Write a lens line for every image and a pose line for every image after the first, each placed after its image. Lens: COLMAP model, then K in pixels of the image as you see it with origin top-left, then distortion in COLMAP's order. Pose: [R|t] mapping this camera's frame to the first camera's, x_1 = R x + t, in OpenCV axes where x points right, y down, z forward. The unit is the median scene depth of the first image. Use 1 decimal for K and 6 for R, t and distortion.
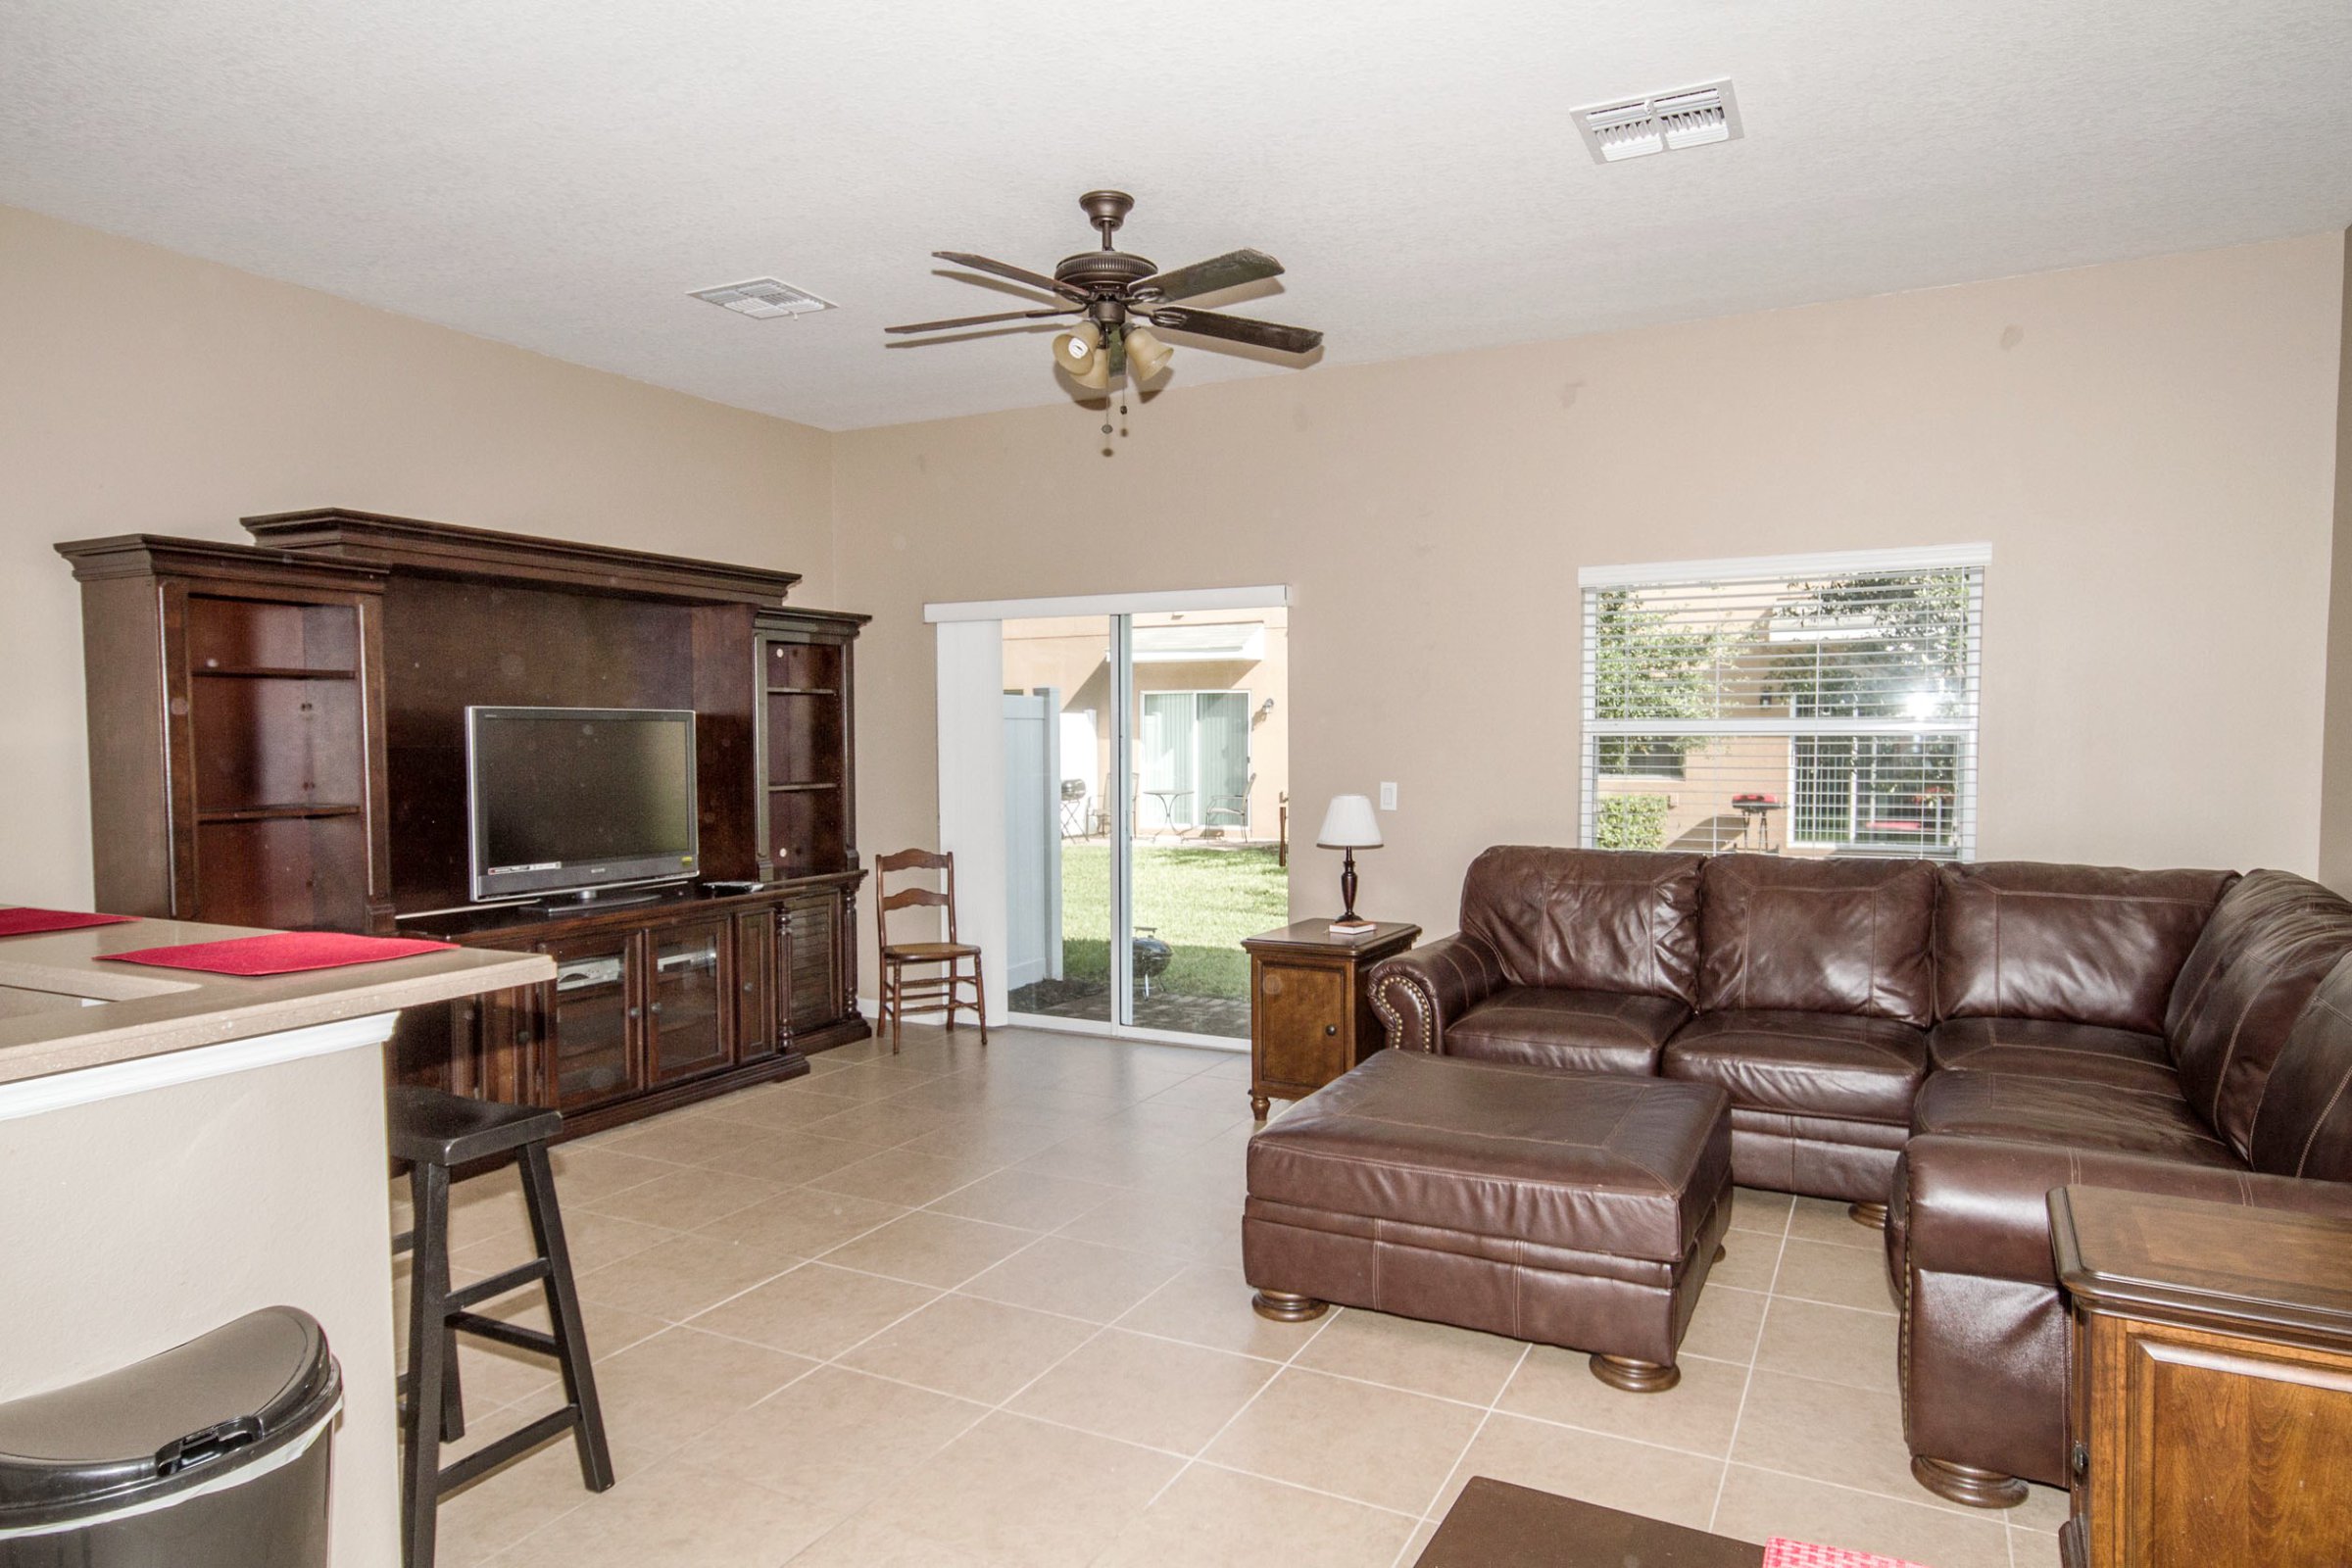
lens RADIAL K [[1410.2, 0, 1177.3], [0, 1410.2, 777.7], [0, 0, 1]] dist [0.009292, 0.005610]
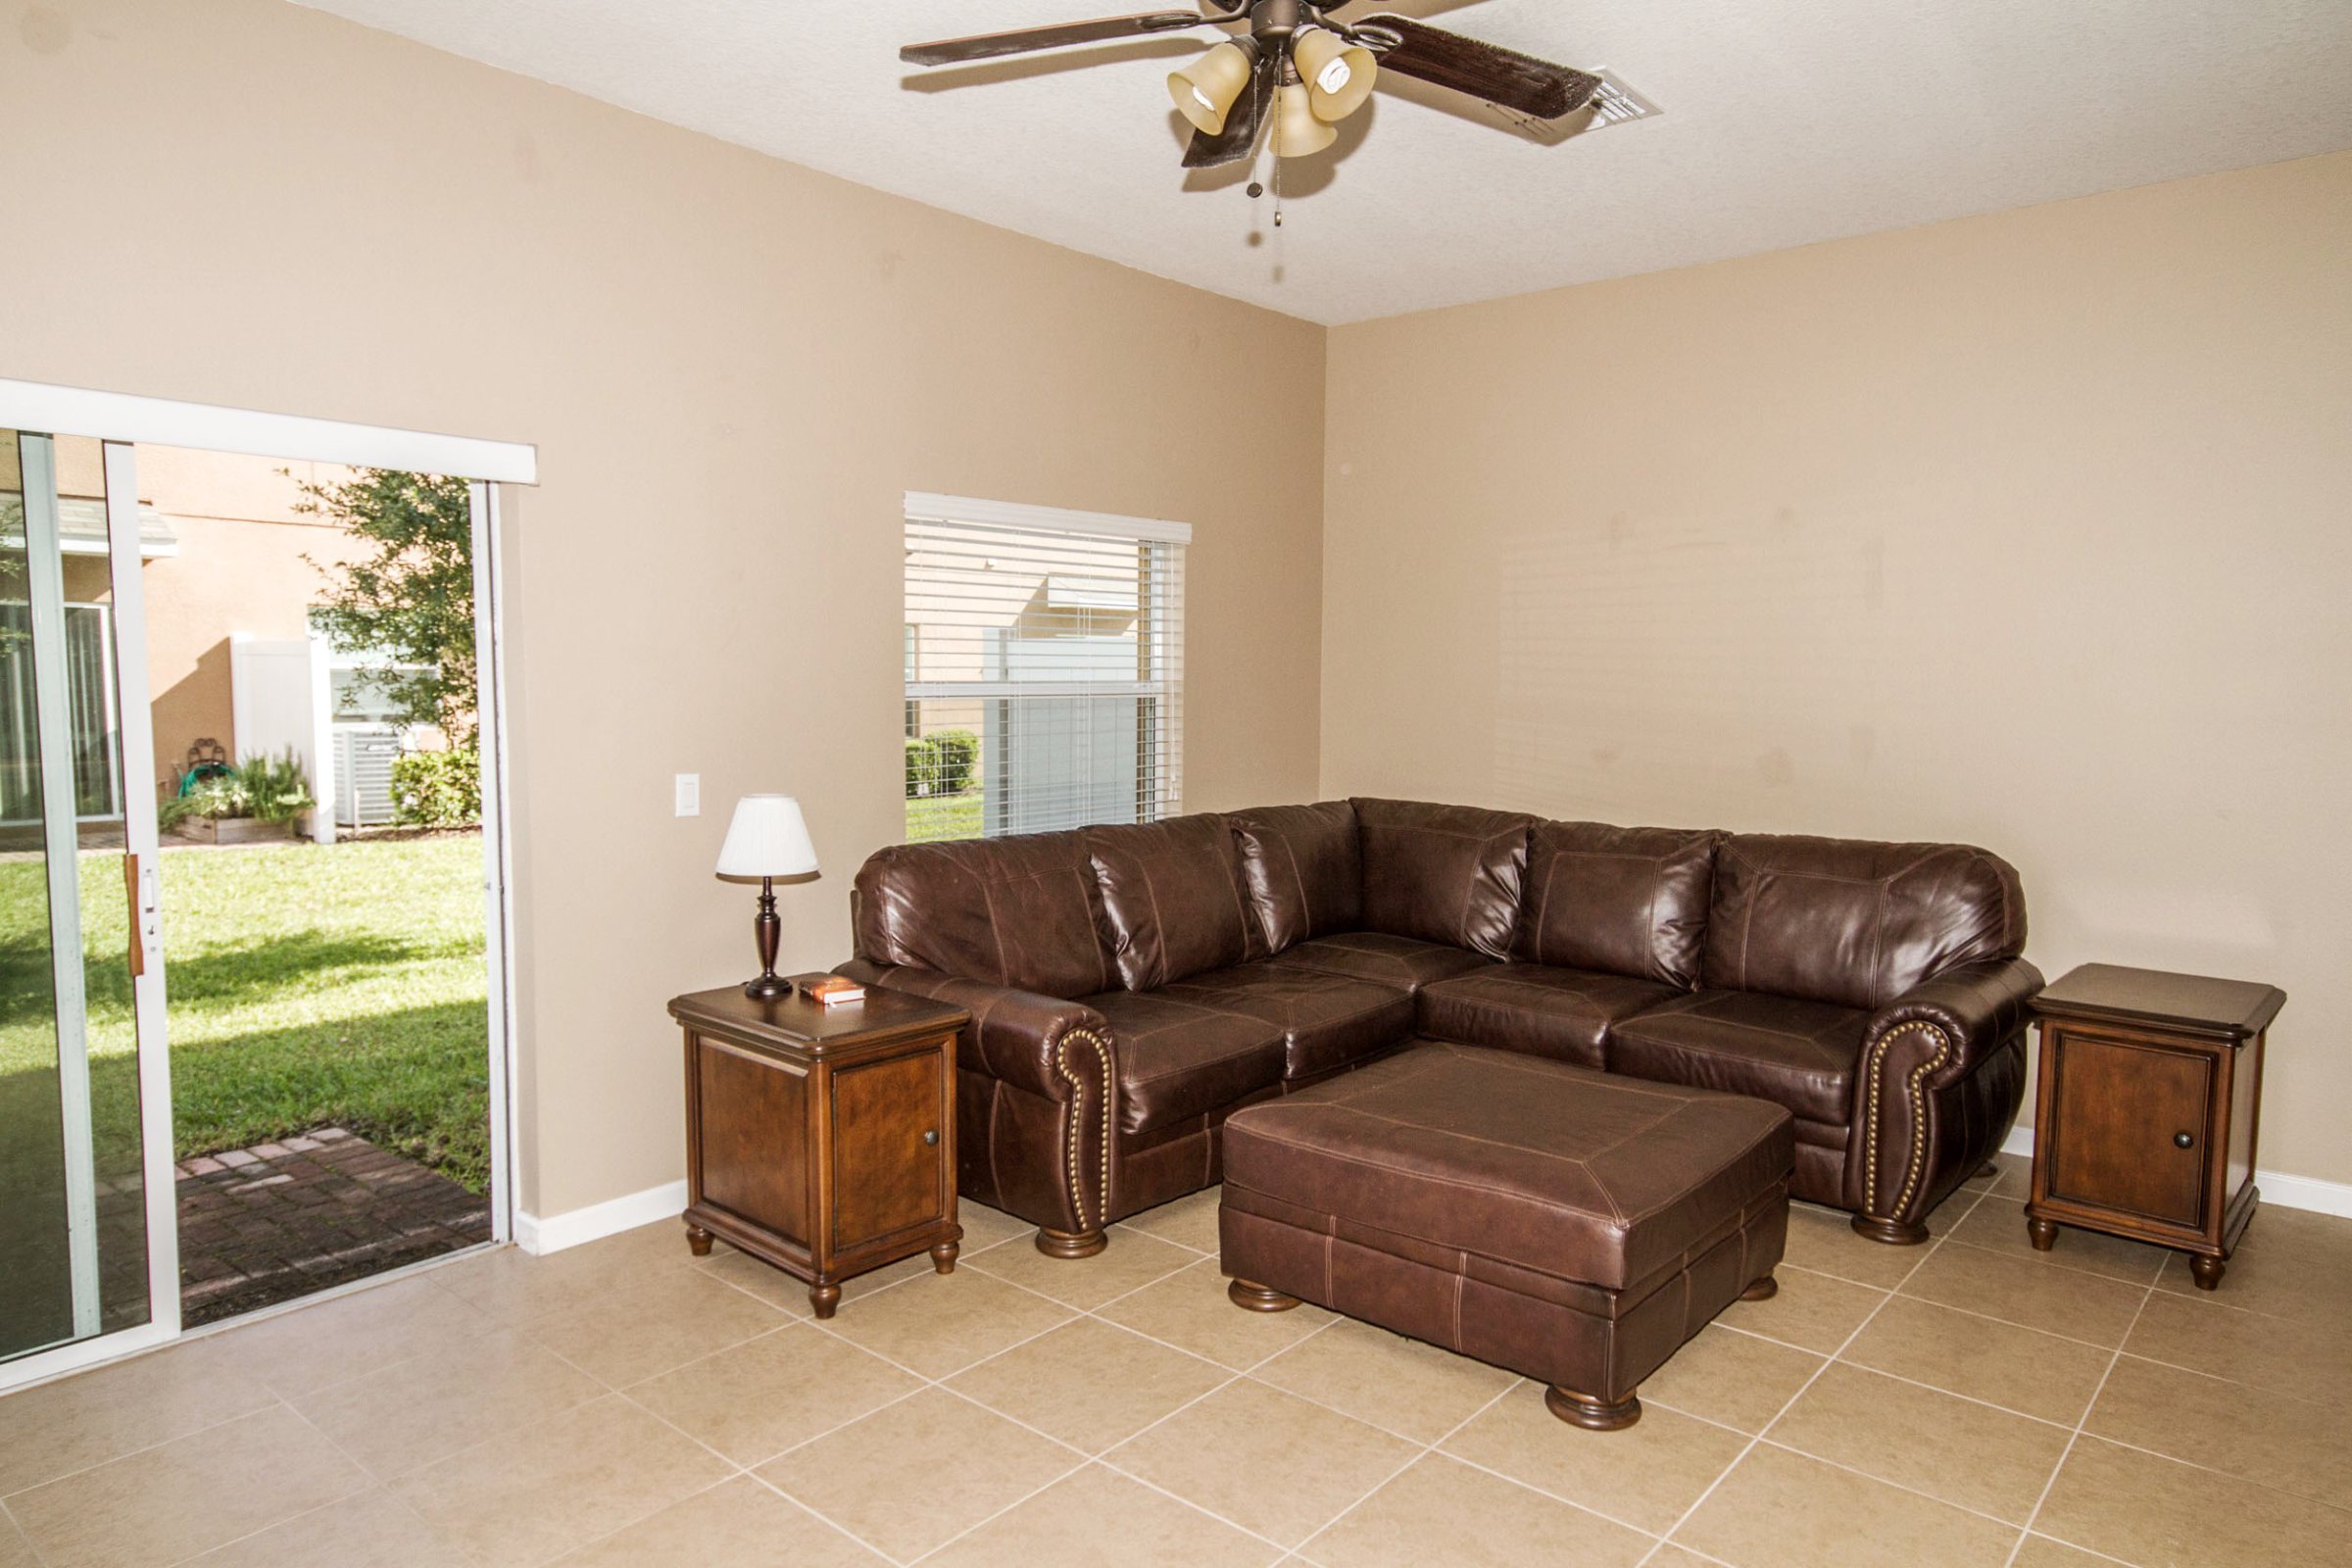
lens RADIAL K [[1482.7, 0, 1179.9], [0, 1482.7, 803.8], [0, 0, 1]] dist [0.005251, -0.000049]
pose [[0.233820, -0.078754, 0.969085, -0.526825], [0.023166, 0.996882, 0.075424, -0.033631], [-0.972004, 0.004814, 0.234915, 0.683287]]
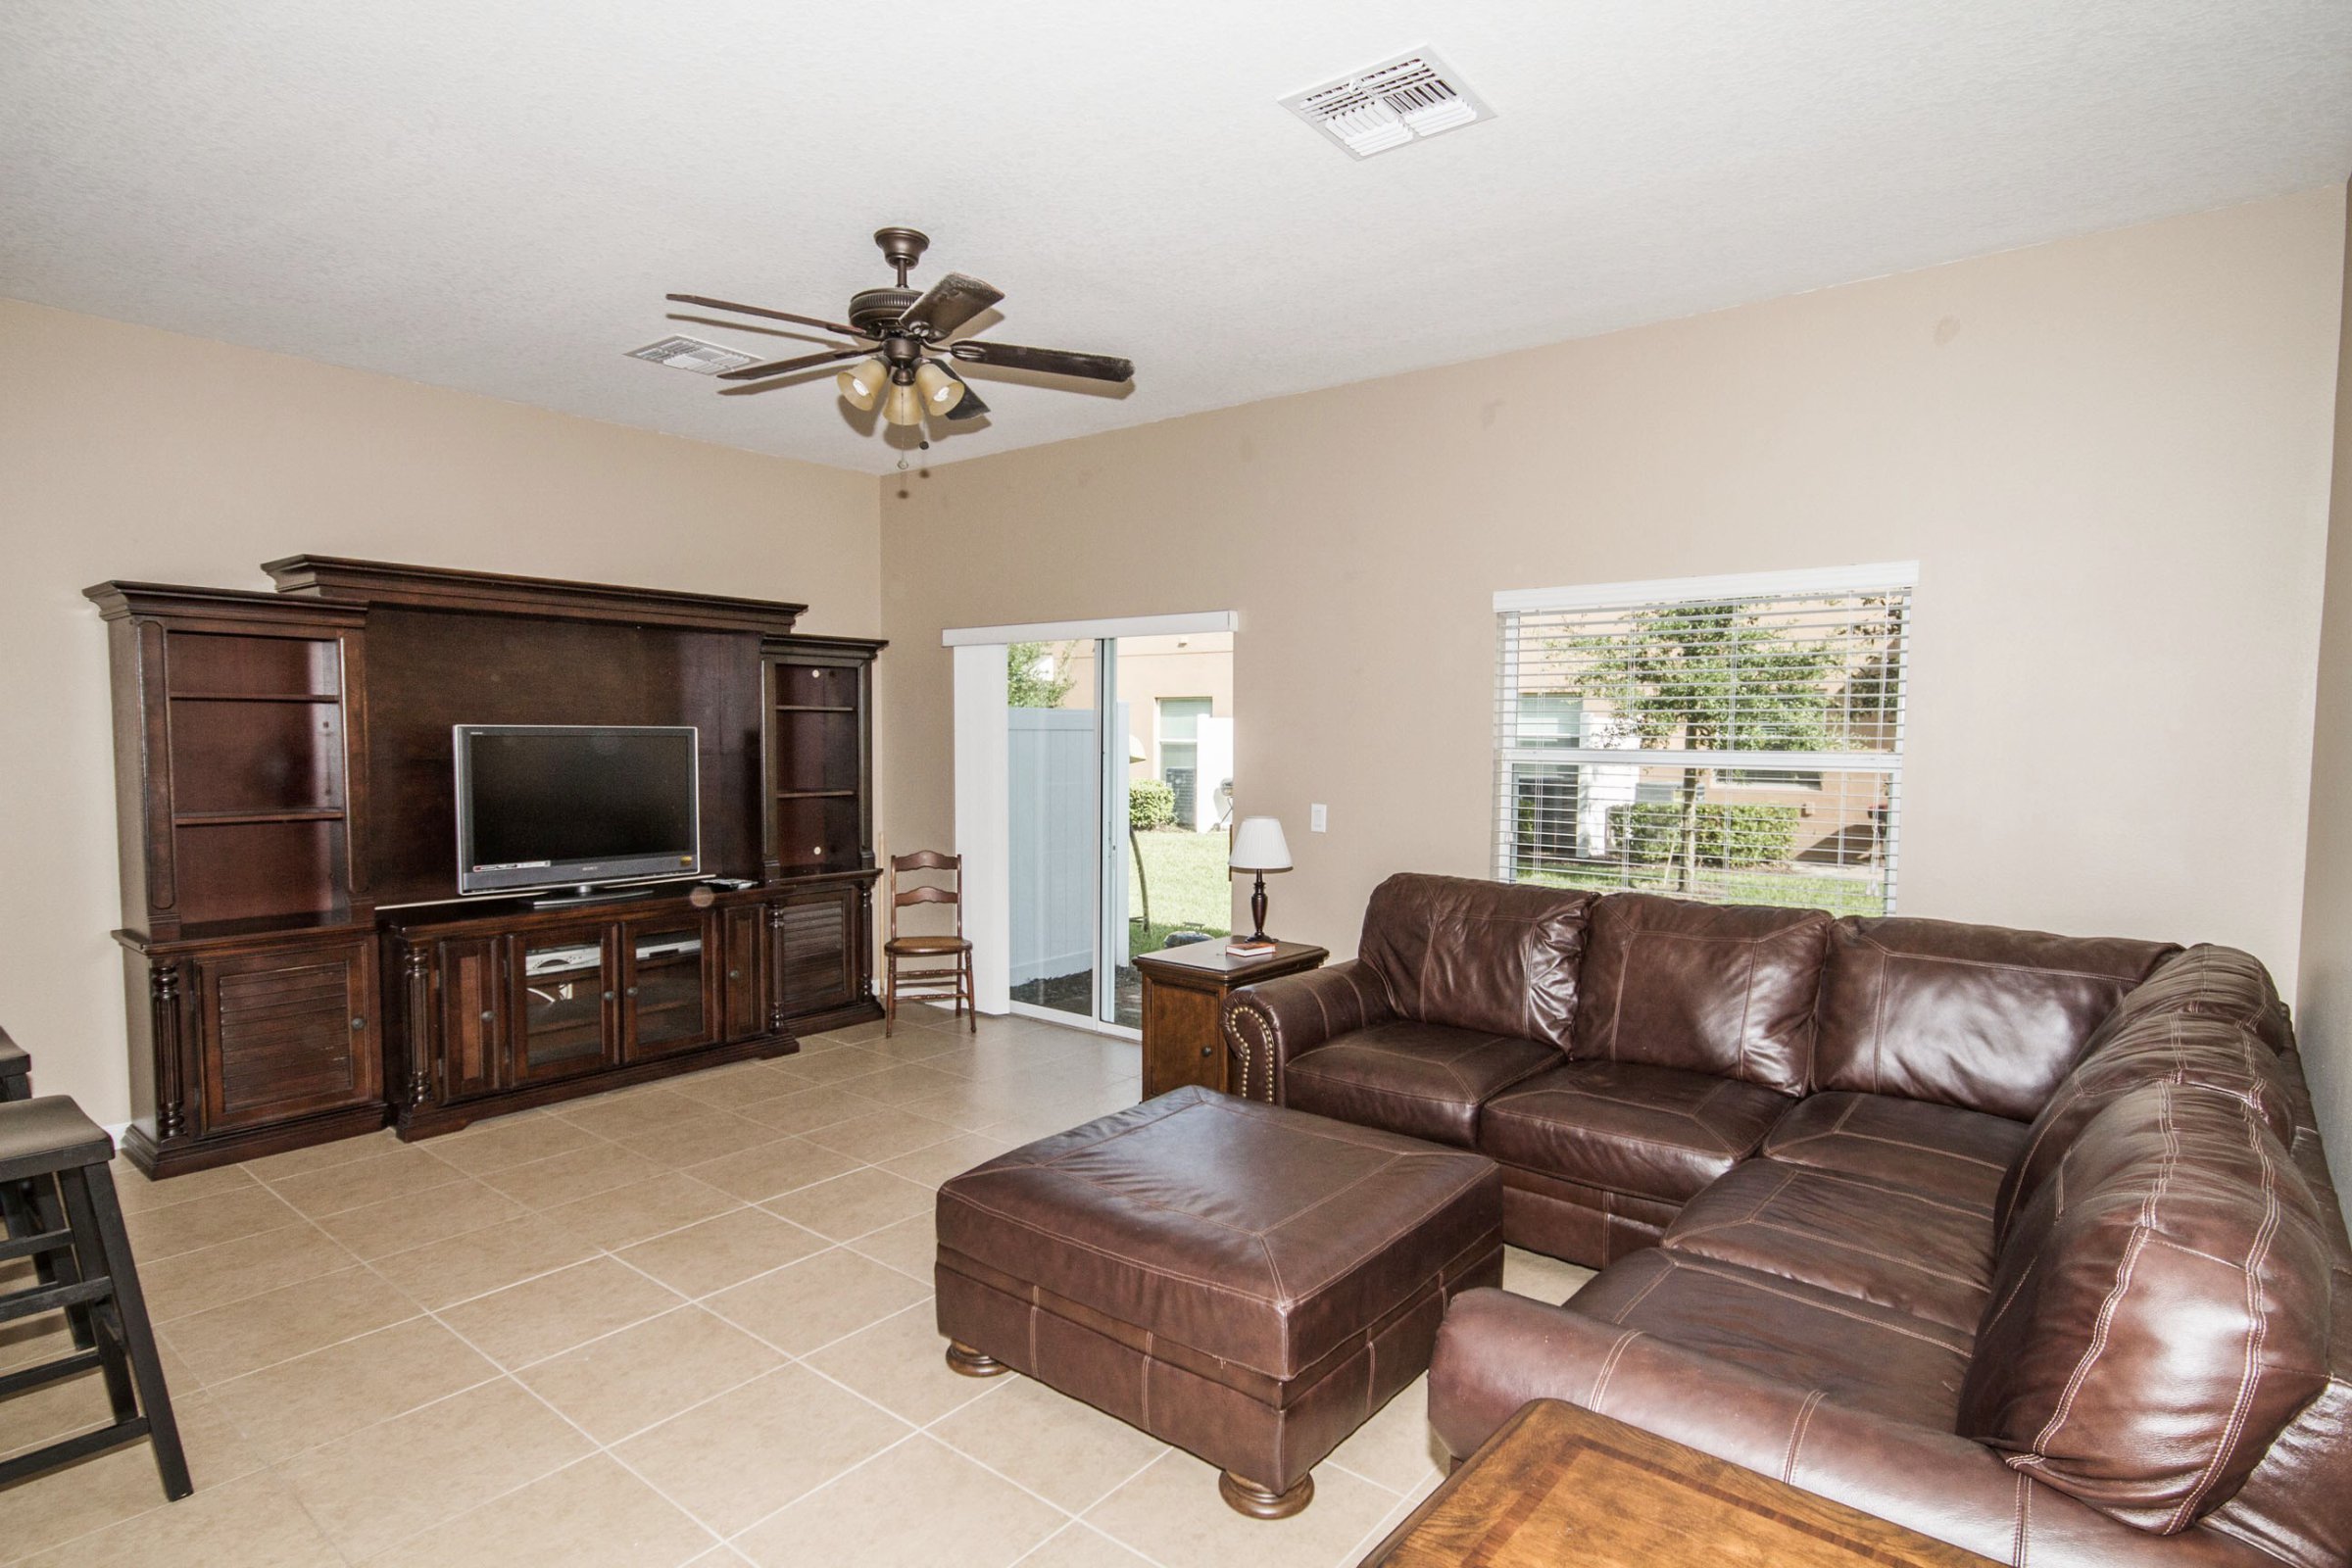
lens RADIAL K [[1212.1, 0, 1171.2], [0, 1212.1, 783.4], [0, 0, 1]] dist [0.010499, -0.003052]
pose [[0.980496, 0.019837, -0.195533, 0.241213], [-0.017370, 0.999746, 0.014327, -0.025112], [0.195768, -0.010651, 0.980592, 0.134184]]
